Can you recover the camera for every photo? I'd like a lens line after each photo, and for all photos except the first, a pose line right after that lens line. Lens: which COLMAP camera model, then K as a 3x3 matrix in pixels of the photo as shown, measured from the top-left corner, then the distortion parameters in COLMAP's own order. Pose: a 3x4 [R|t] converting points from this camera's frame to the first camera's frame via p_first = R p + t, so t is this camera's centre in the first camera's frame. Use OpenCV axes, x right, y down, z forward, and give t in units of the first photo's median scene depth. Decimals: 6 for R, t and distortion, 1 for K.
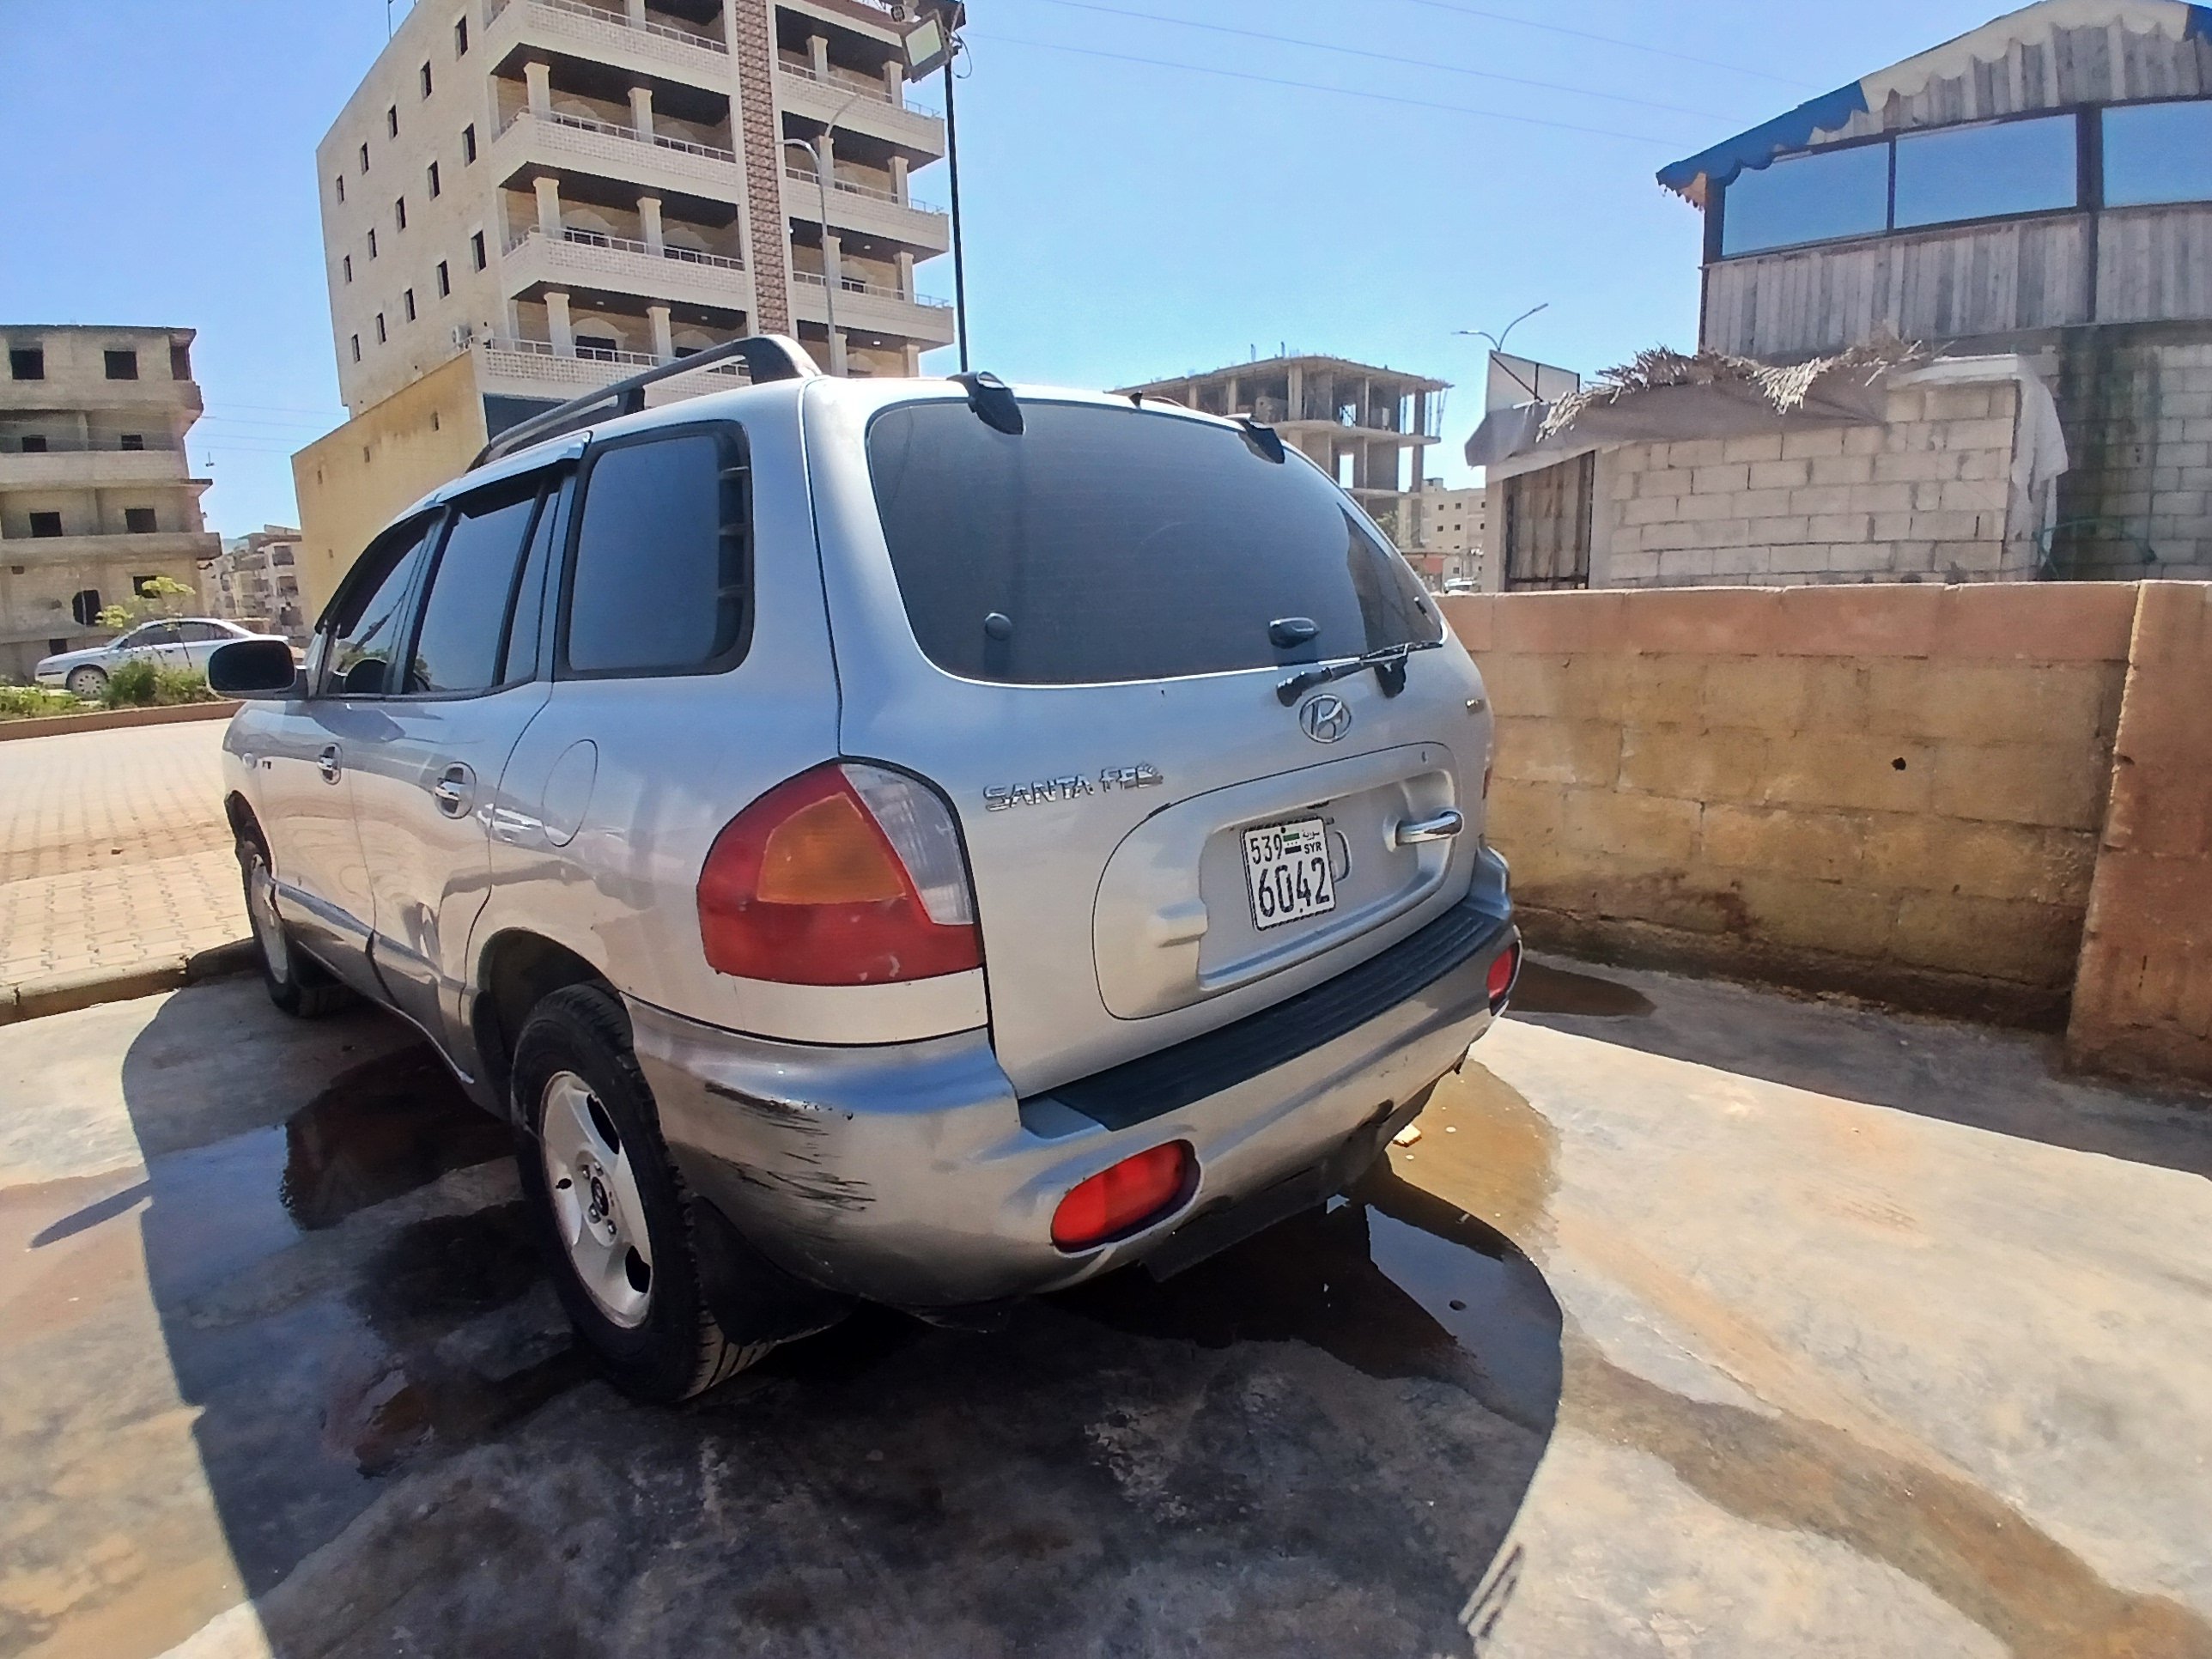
lens RADIAL K [[1143.3, 0, 1099.9], [0, 1143.3, 829.4], [0, 0, 1]] dist [-0.000080, -0.043627]
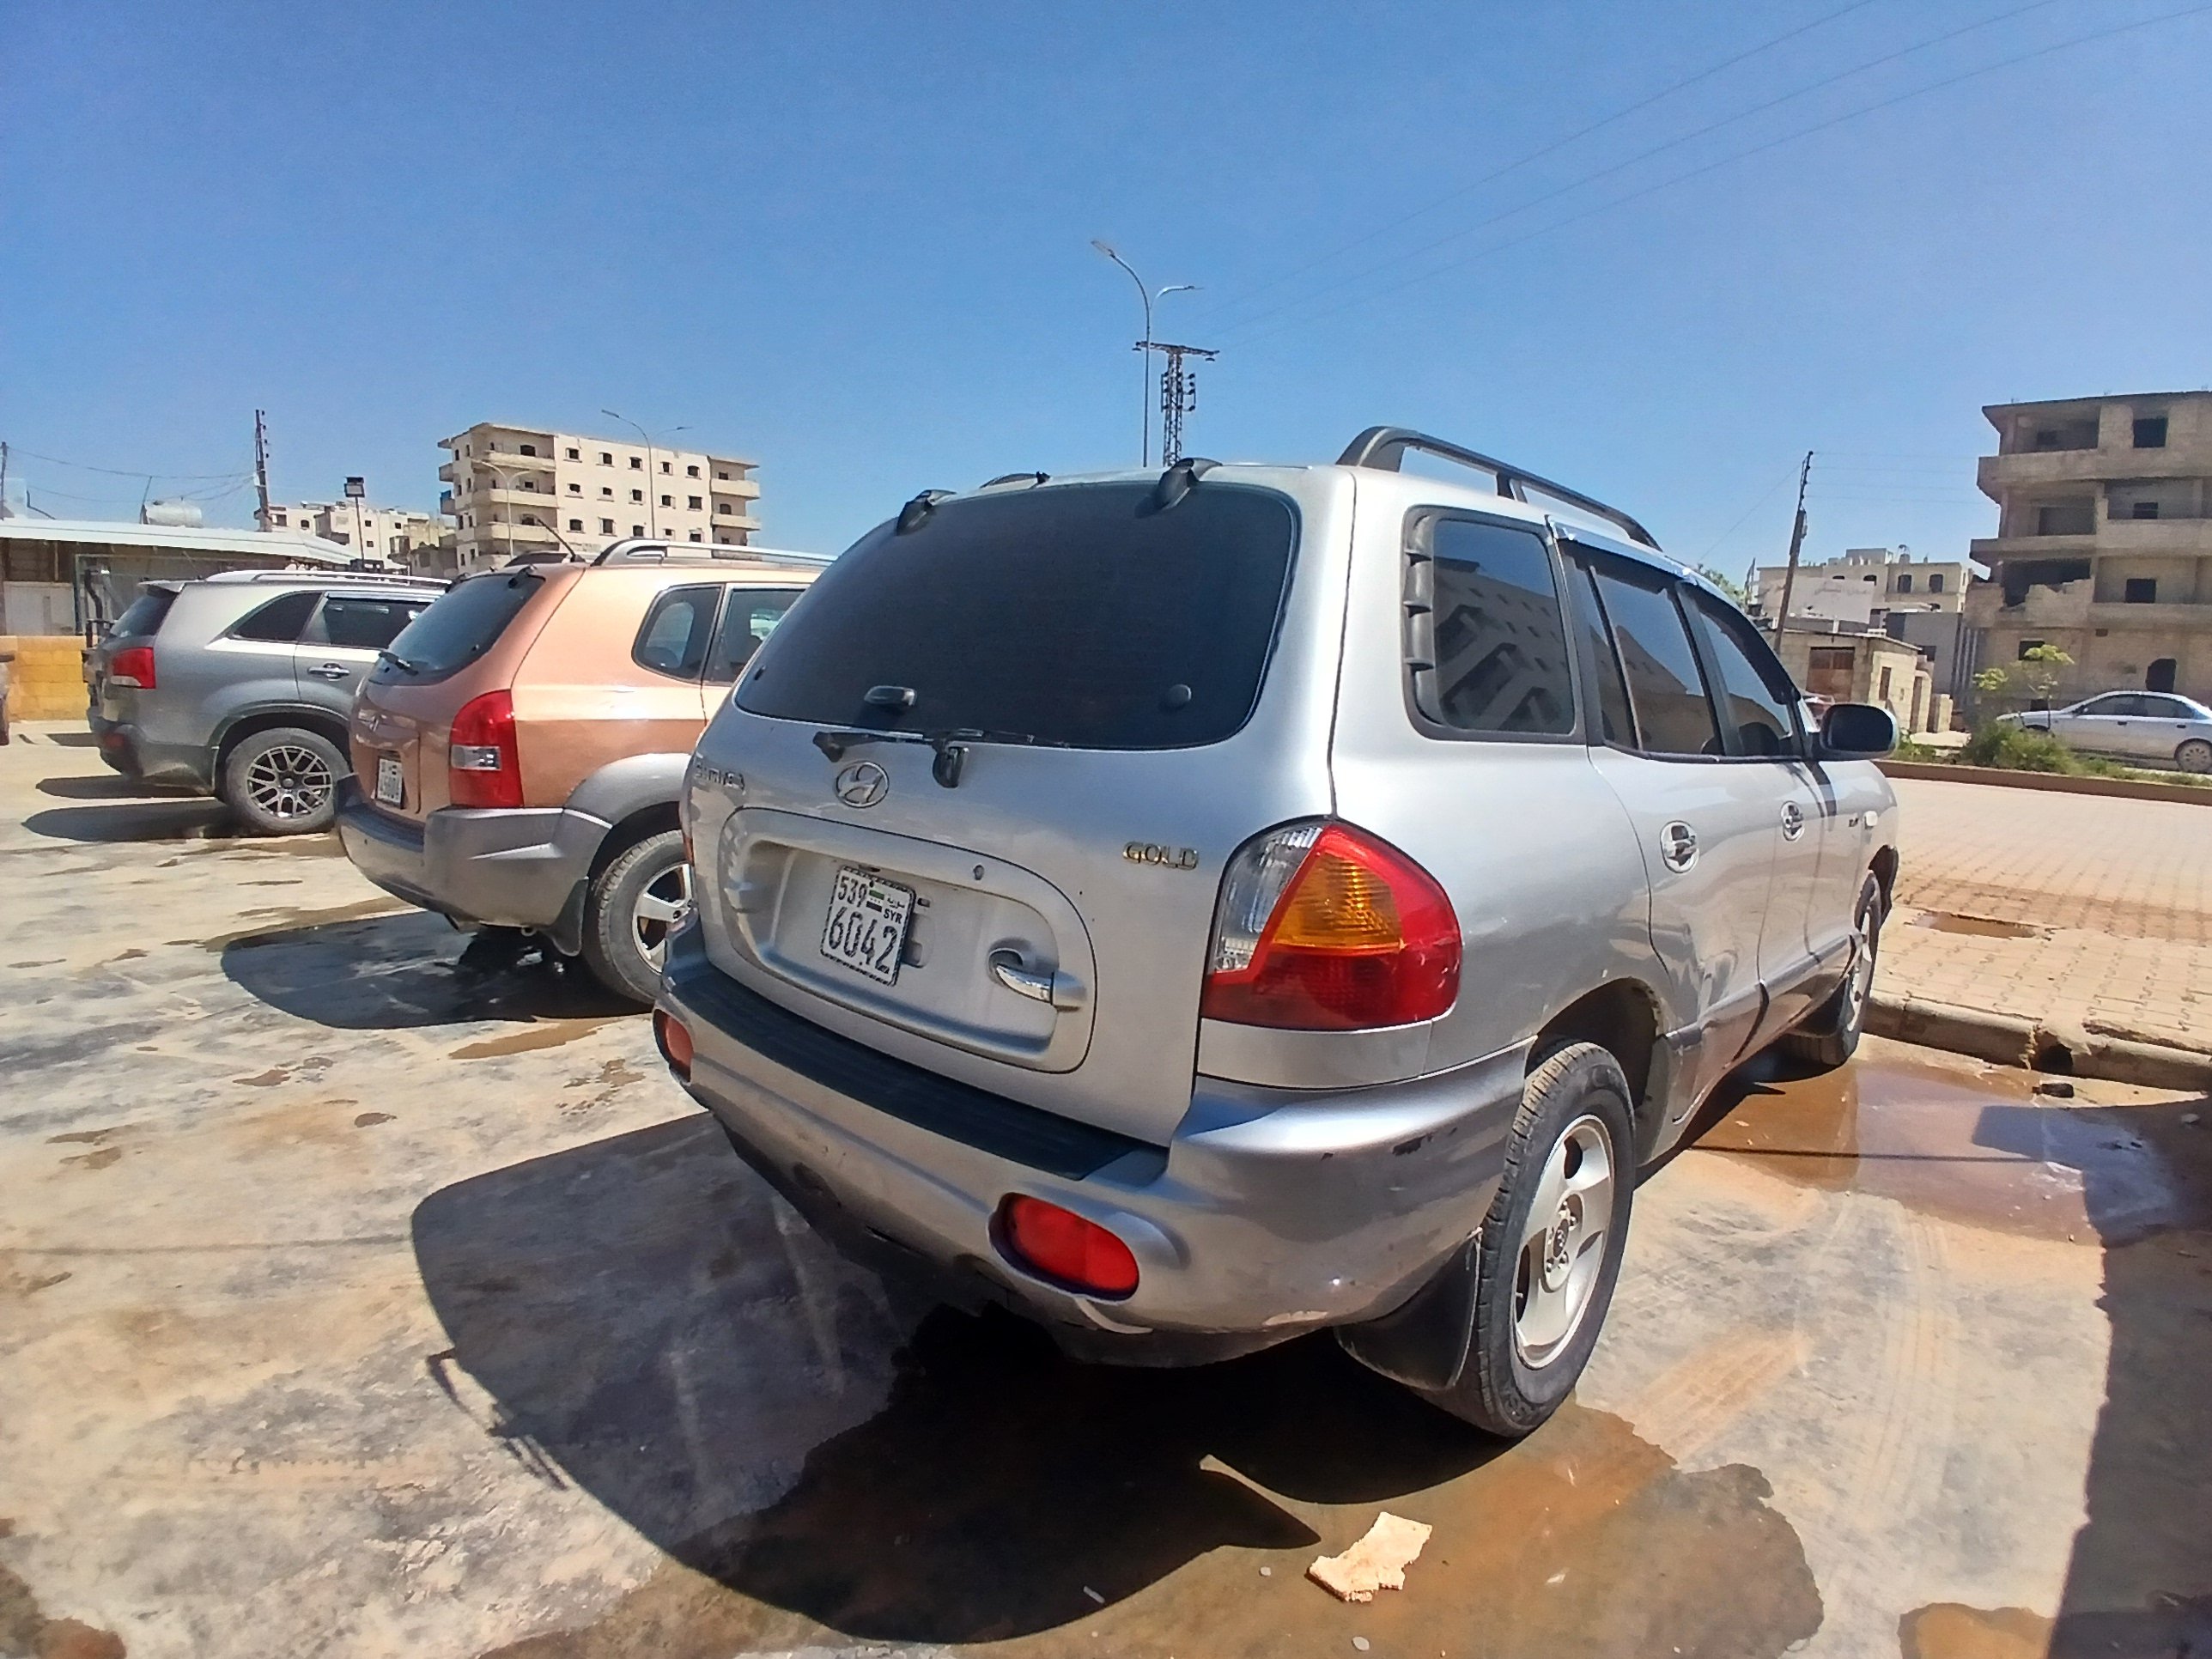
lens RADIAL K [[1143.3, 0, 1099.9], [0, 1143.3, 829.4], [0, 0, 1]] dist [-0.000080, -0.043627]
pose [[-0.009577, 0.172833, -0.984905, 0.223048], [-0.229556, 0.958265, 0.170390, -0.051766], [0.973248, 0.227723, 0.030498, 0.218015]]
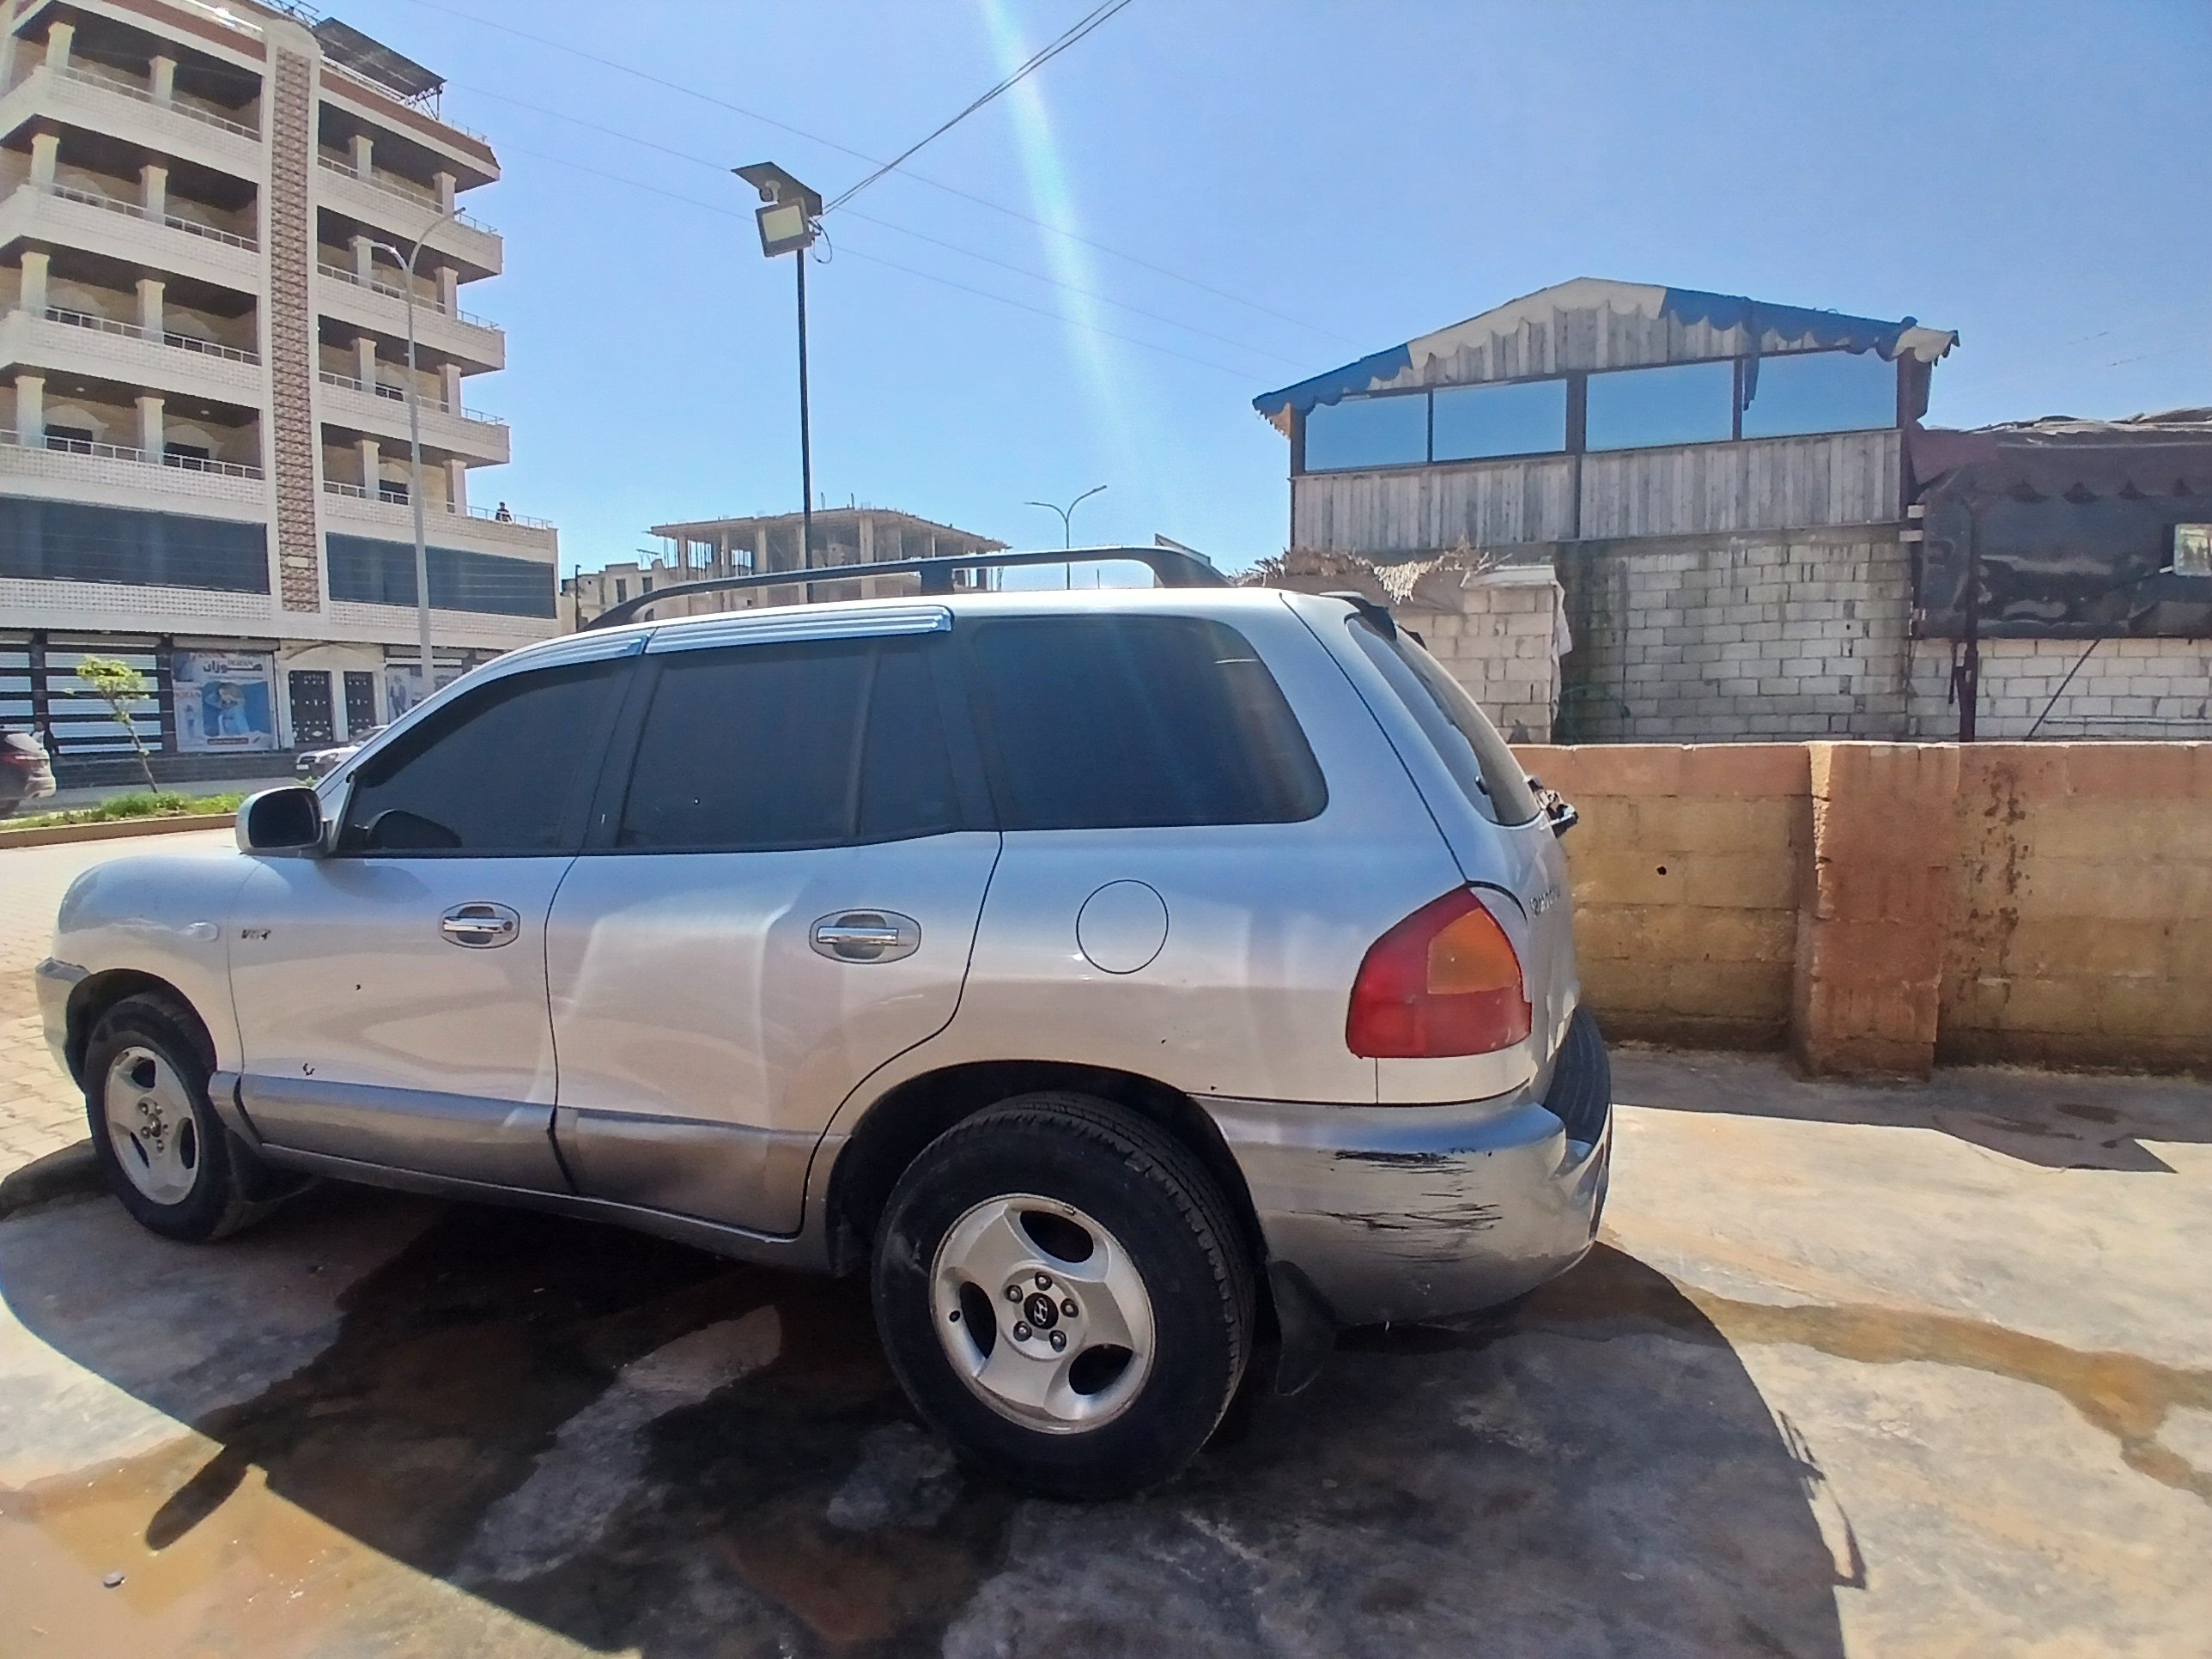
lens RADIAL K [[1132.1, 0, 1142.4], [0, 1132.1, 824.5], [0, 0, 1]] dist [0.000052, -0.043116]
pose [[0.916519, -0.017103, 0.399626, -0.151860], [0.065847, 0.991906, -0.108566, -0.001577], [-0.394535, 0.125817, 0.910227, -0.011418]]
